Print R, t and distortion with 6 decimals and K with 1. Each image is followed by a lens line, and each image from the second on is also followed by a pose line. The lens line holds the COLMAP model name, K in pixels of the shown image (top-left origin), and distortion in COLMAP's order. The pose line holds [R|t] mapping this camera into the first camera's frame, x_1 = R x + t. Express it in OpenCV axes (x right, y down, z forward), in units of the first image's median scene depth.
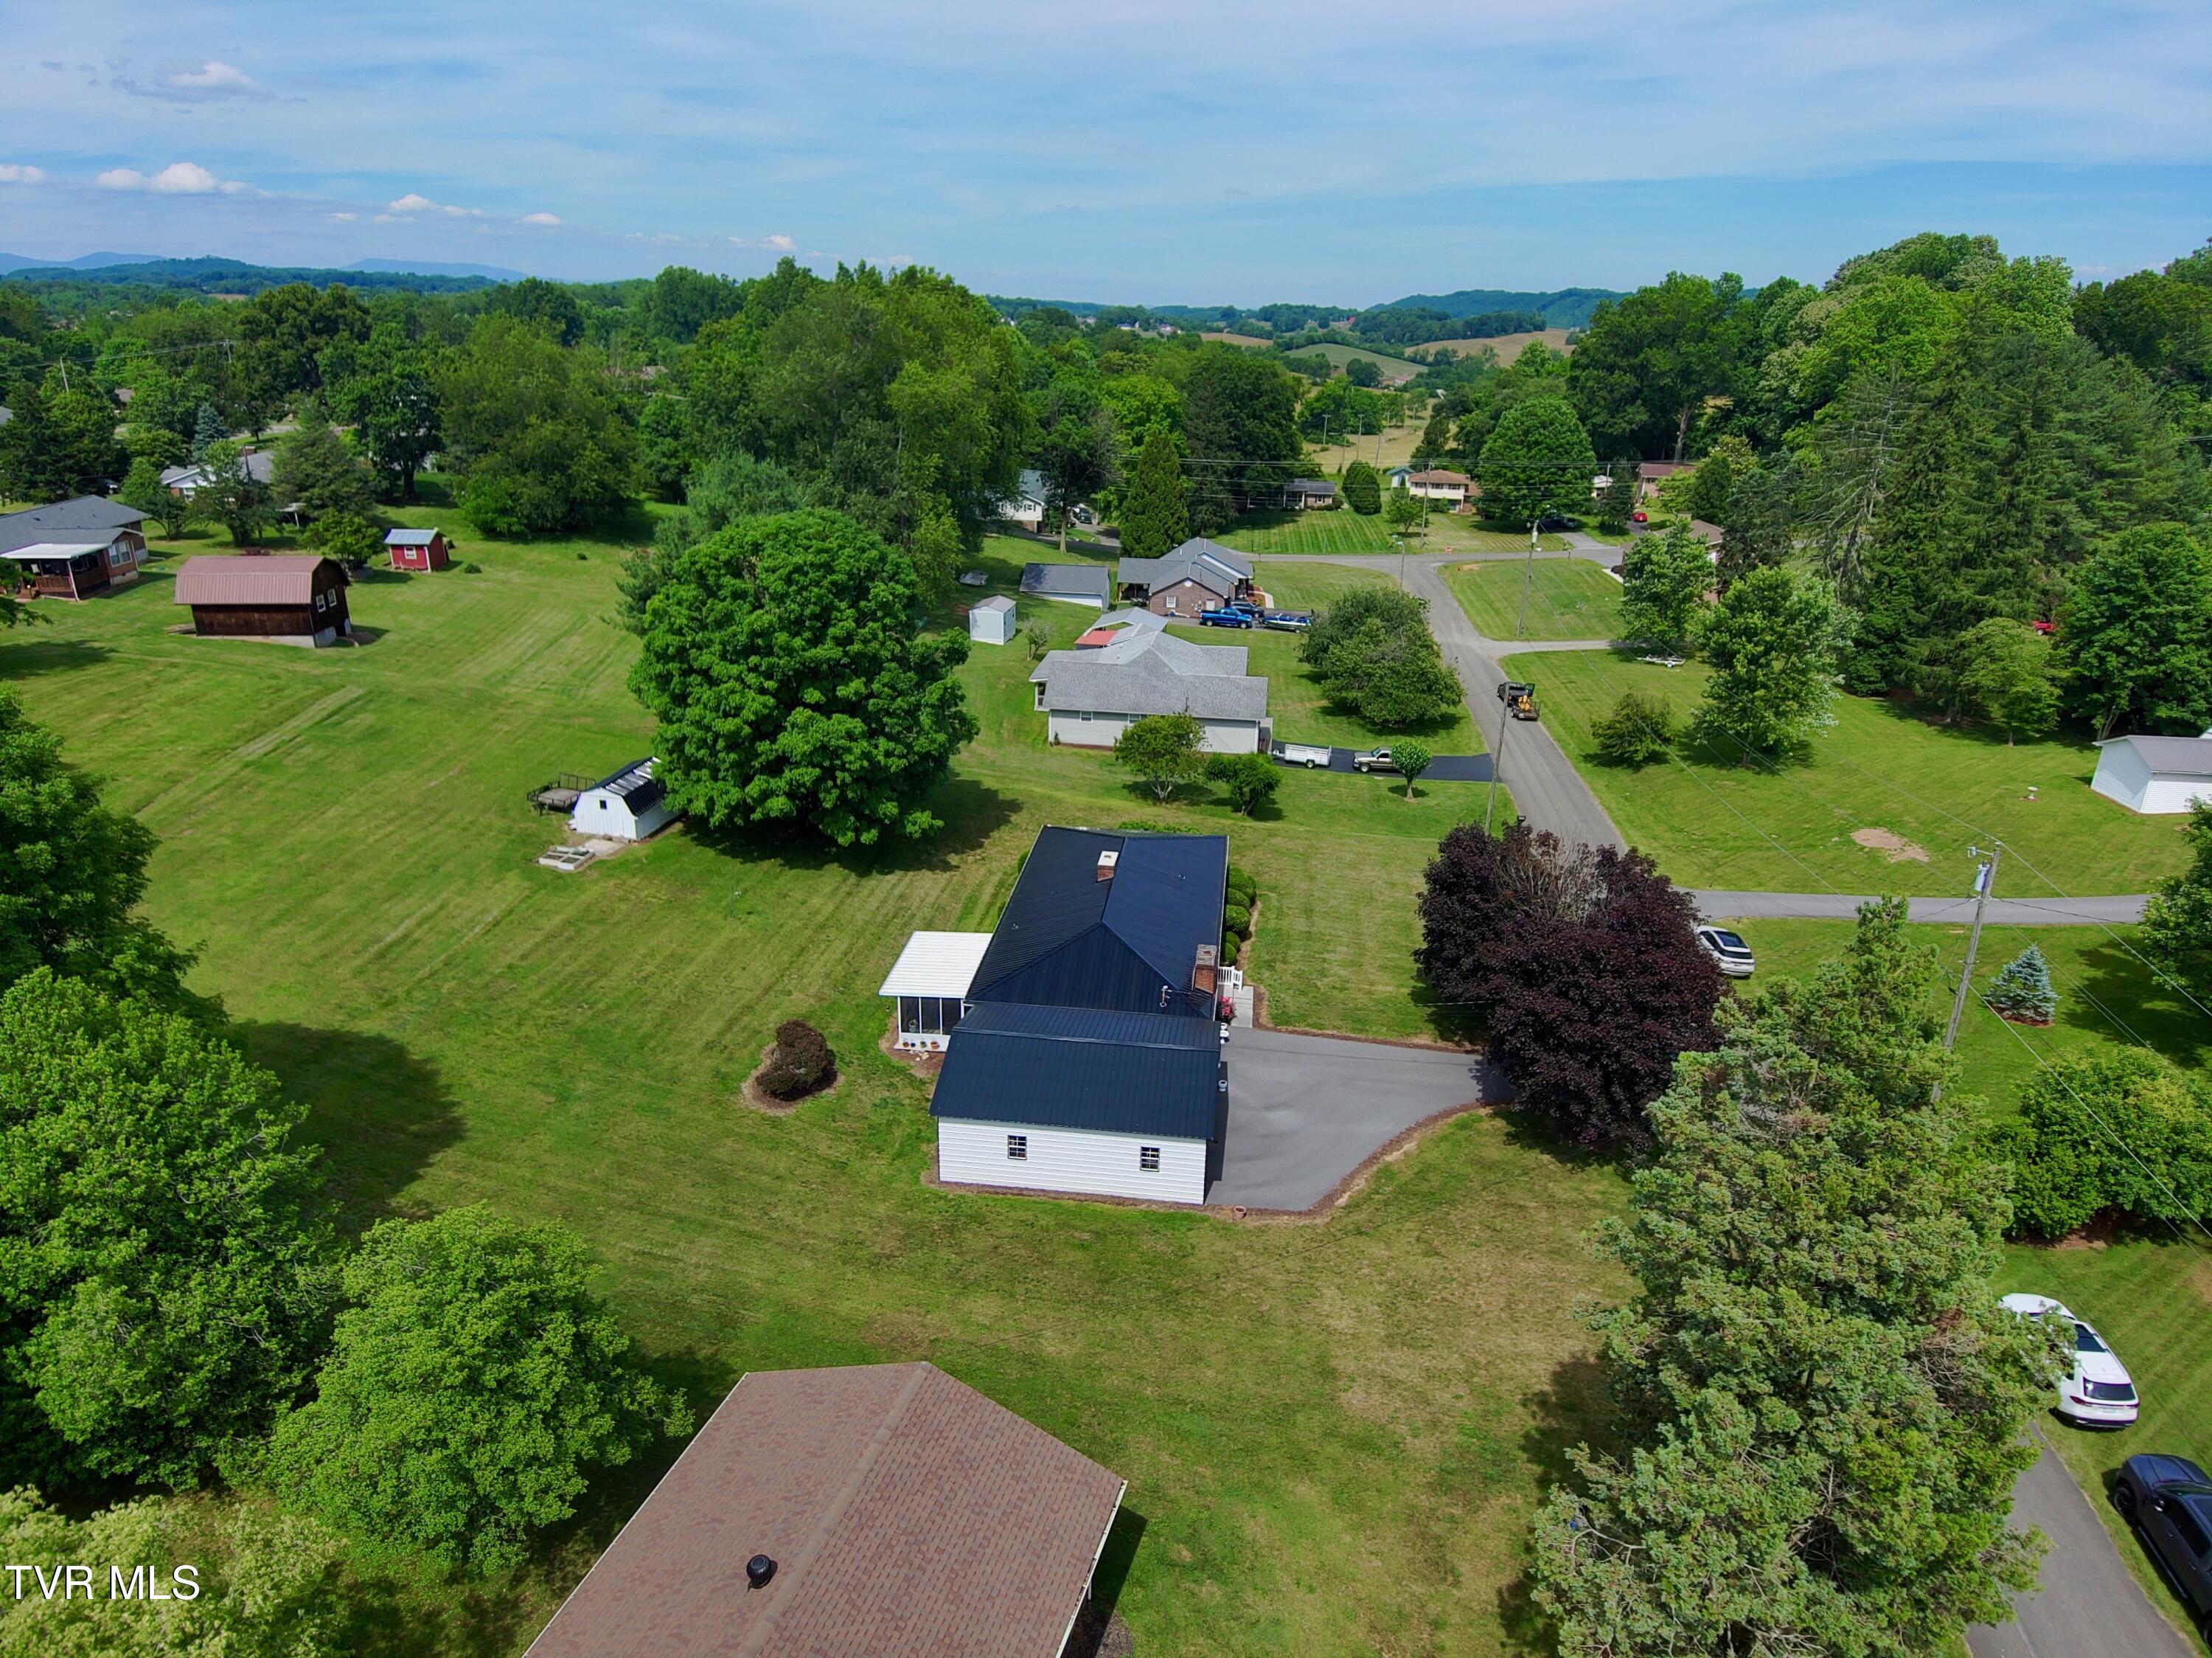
lens RADIAL K [[1341.3, 0, 1128.2], [0, 1341.3, 815.0], [0, 0, 1]] dist [0.044038, -0.068938]
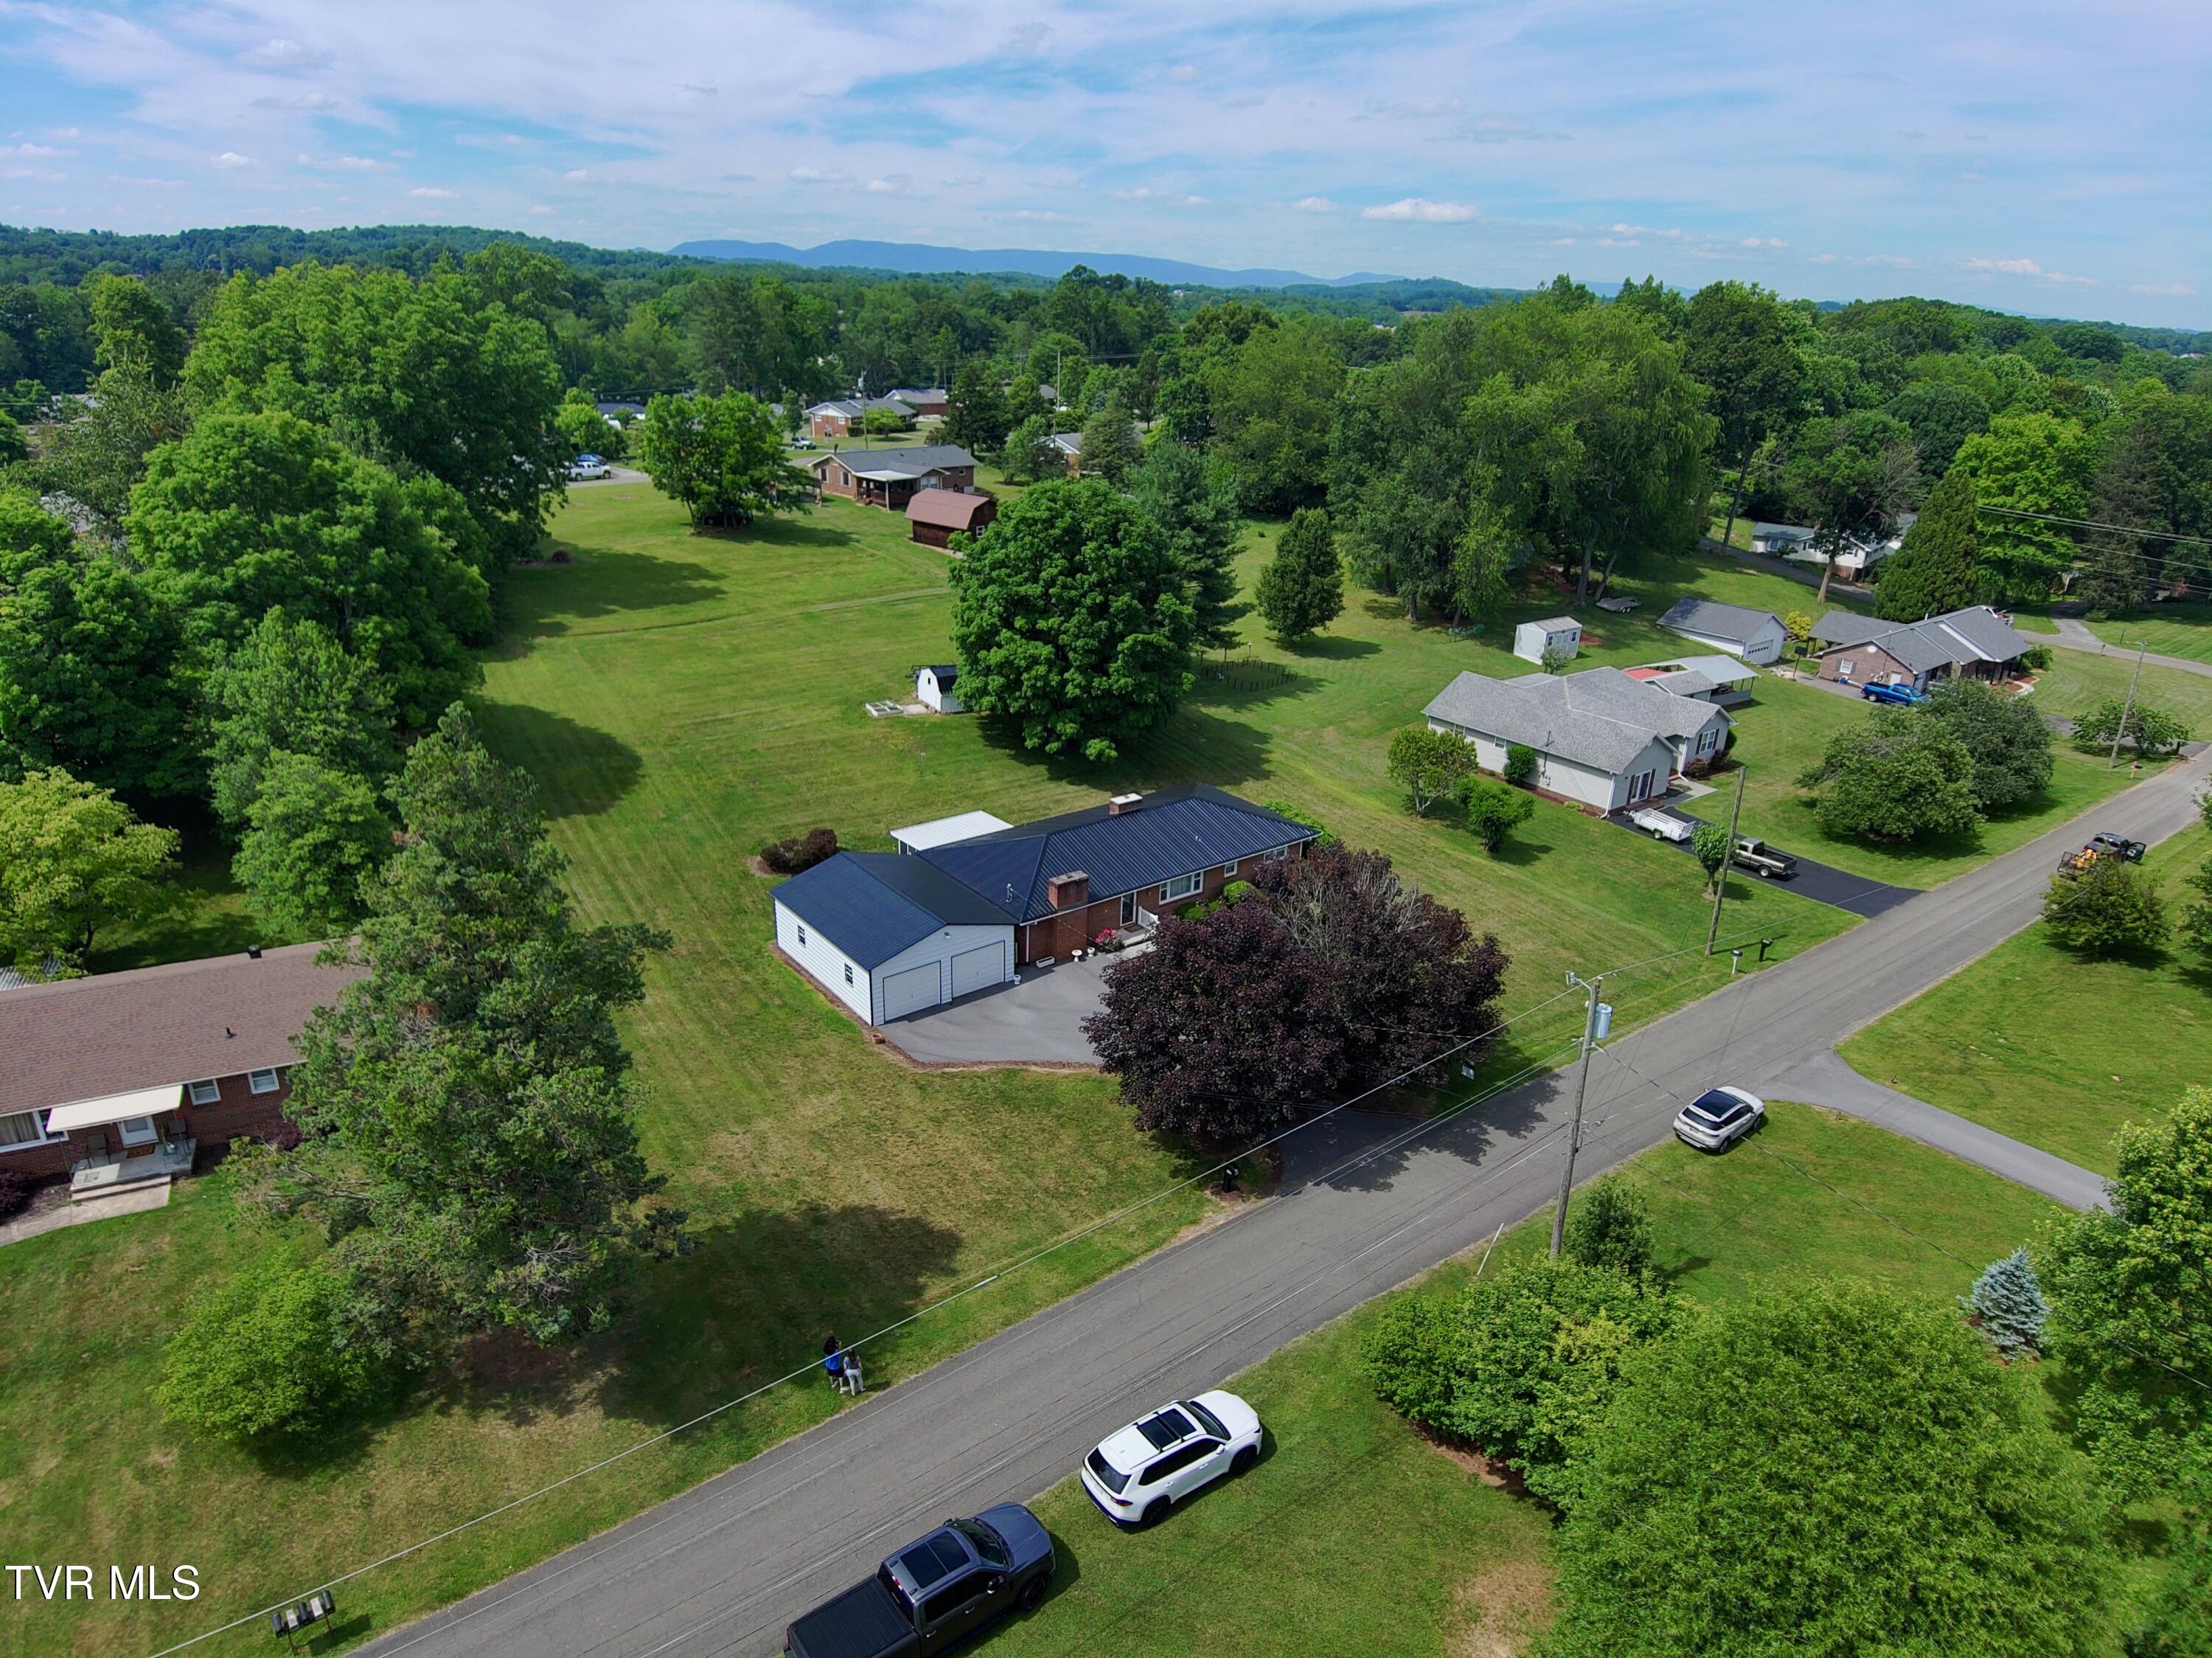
lens RADIAL K [[1341.3, 0, 1097.8], [0, 1341.3, 813.3], [0, 0, 1]] dist [0.044038, -0.068938]
pose [[0.691276, 0.255501, -0.675912, 0.682043], [-0.264994, 0.959868, 0.091822, -0.049193], [0.672247, 0.115638, 0.731240, 0.139181]]
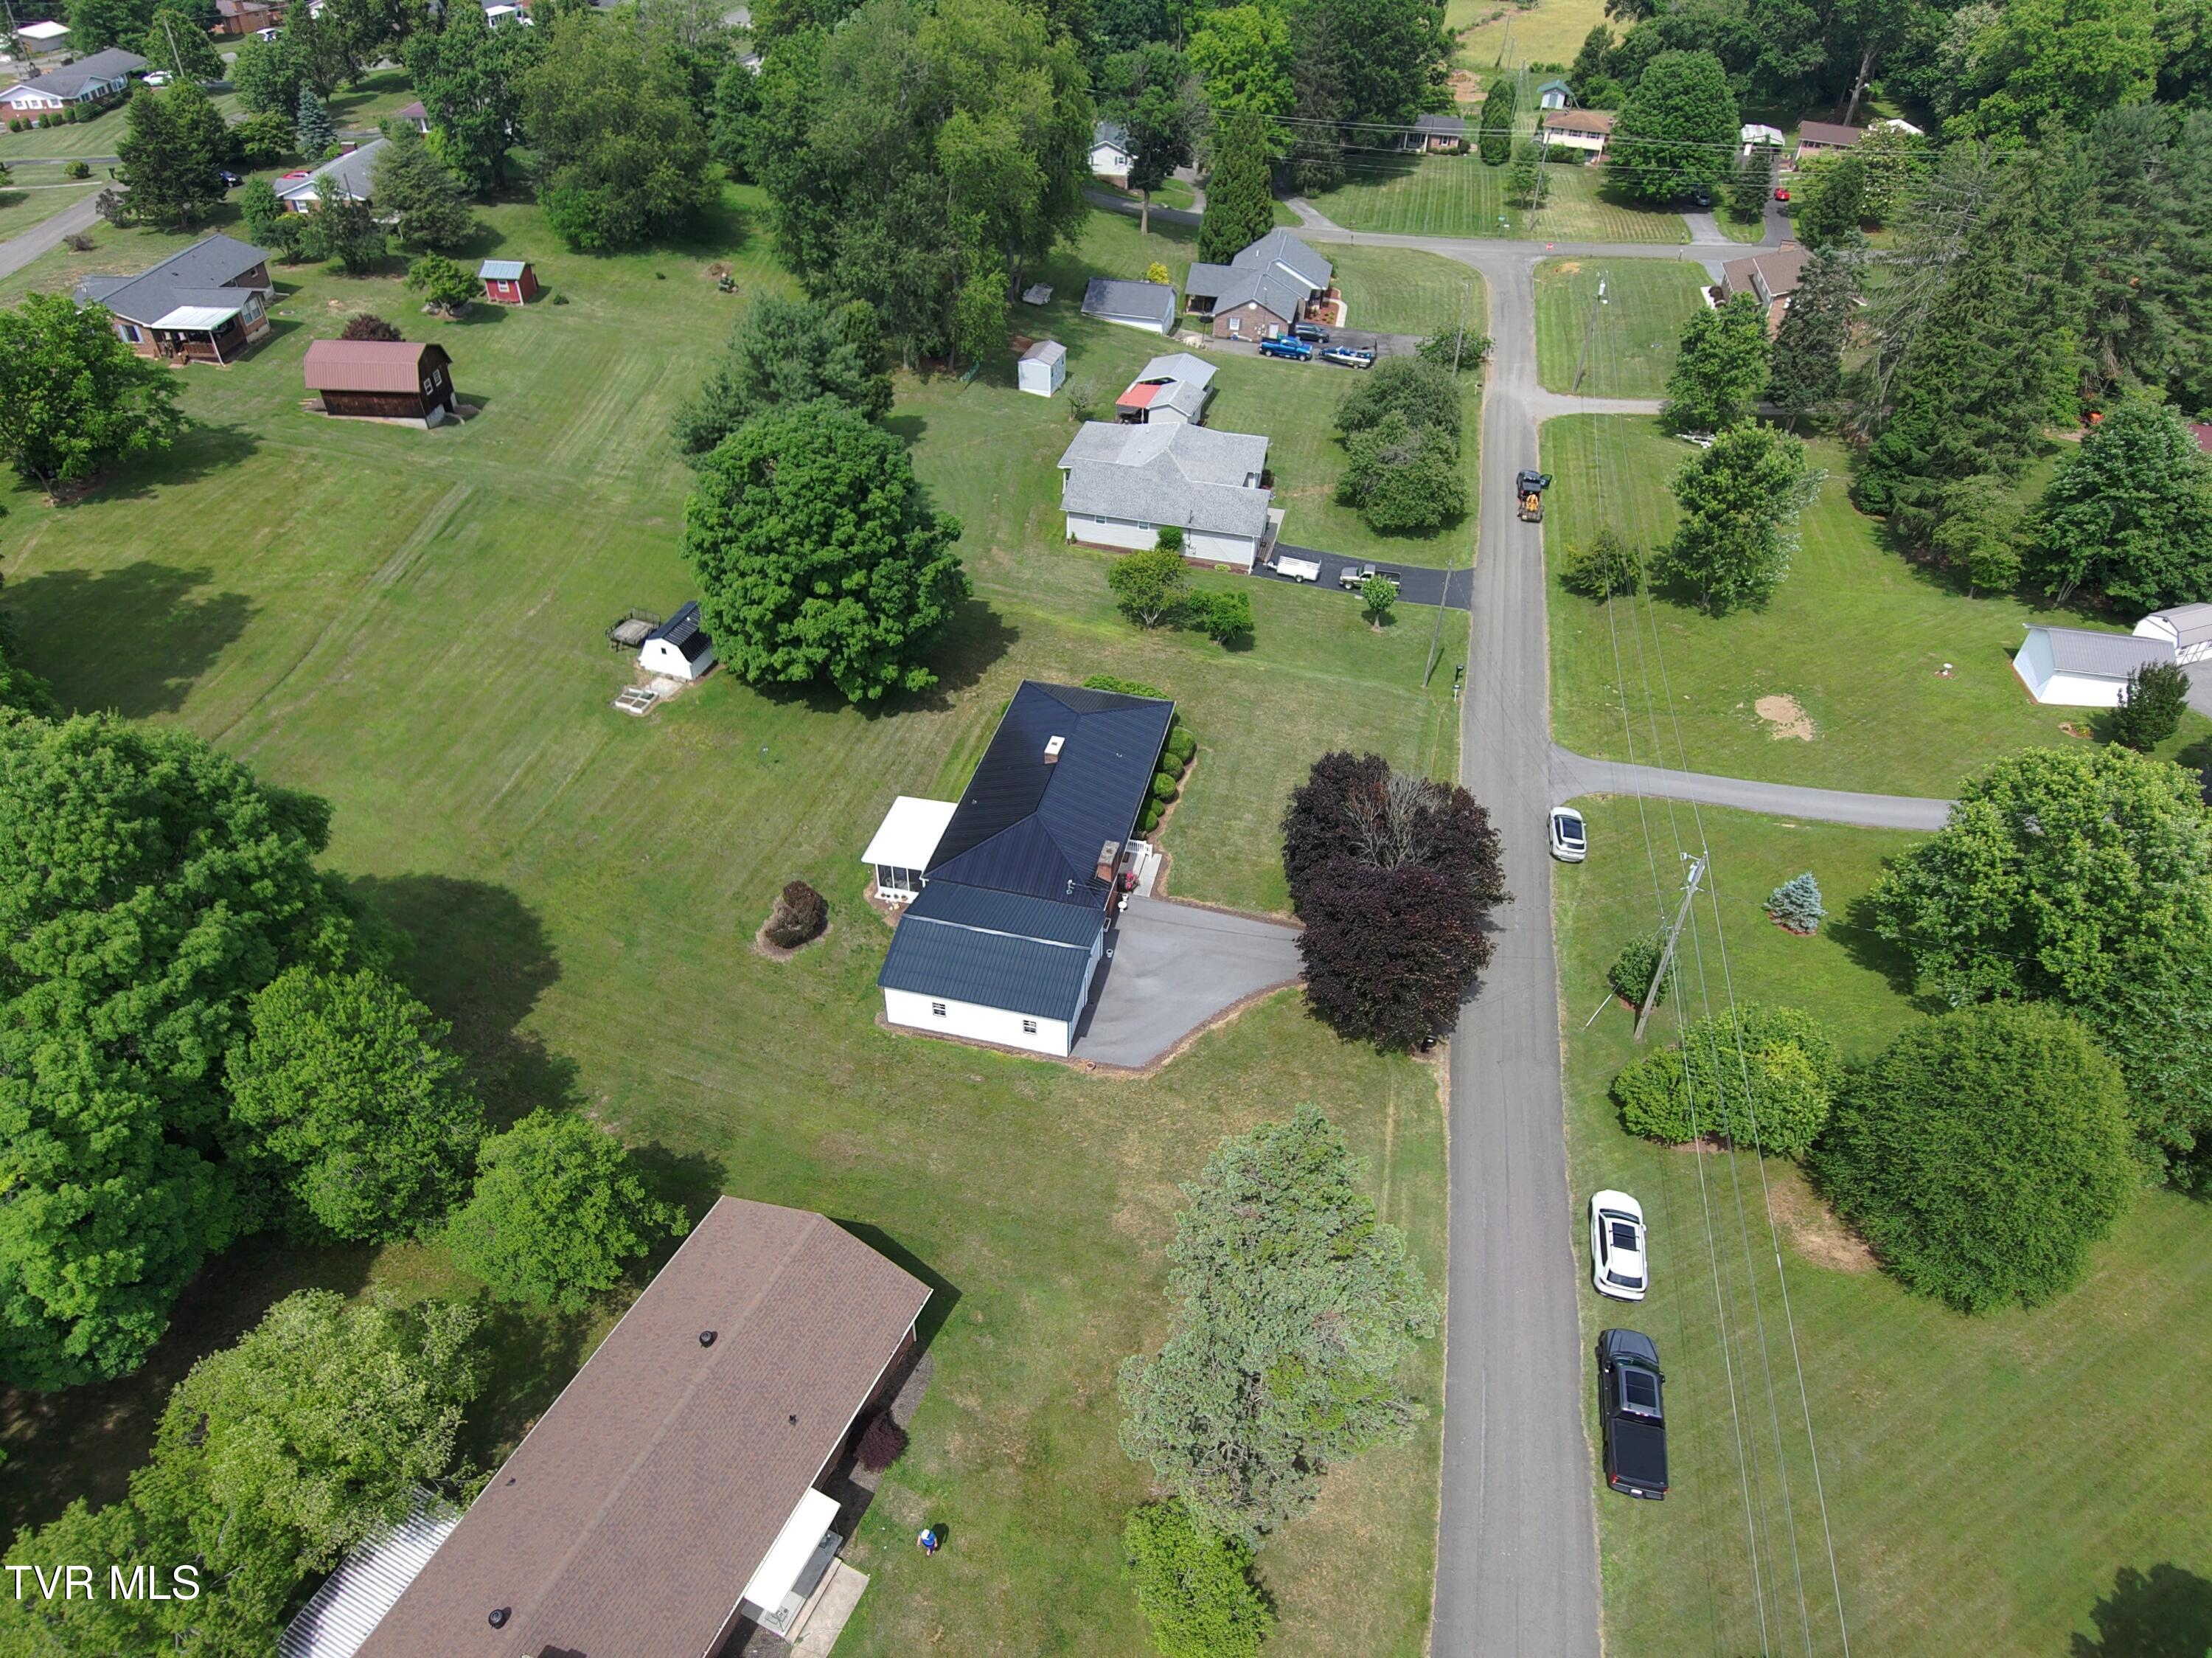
lens RADIAL K [[1341.3, 0, 1133.8], [0, 1341.3, 841.0], [0, 0, 1]] dist [0.044038, -0.068938]
pose [[0.993586, 0.079019, -0.080889, 0.152475], [-0.048178, 0.942966, 0.329385, -0.272121], [0.102303, -0.323376, 0.940724, -0.173919]]
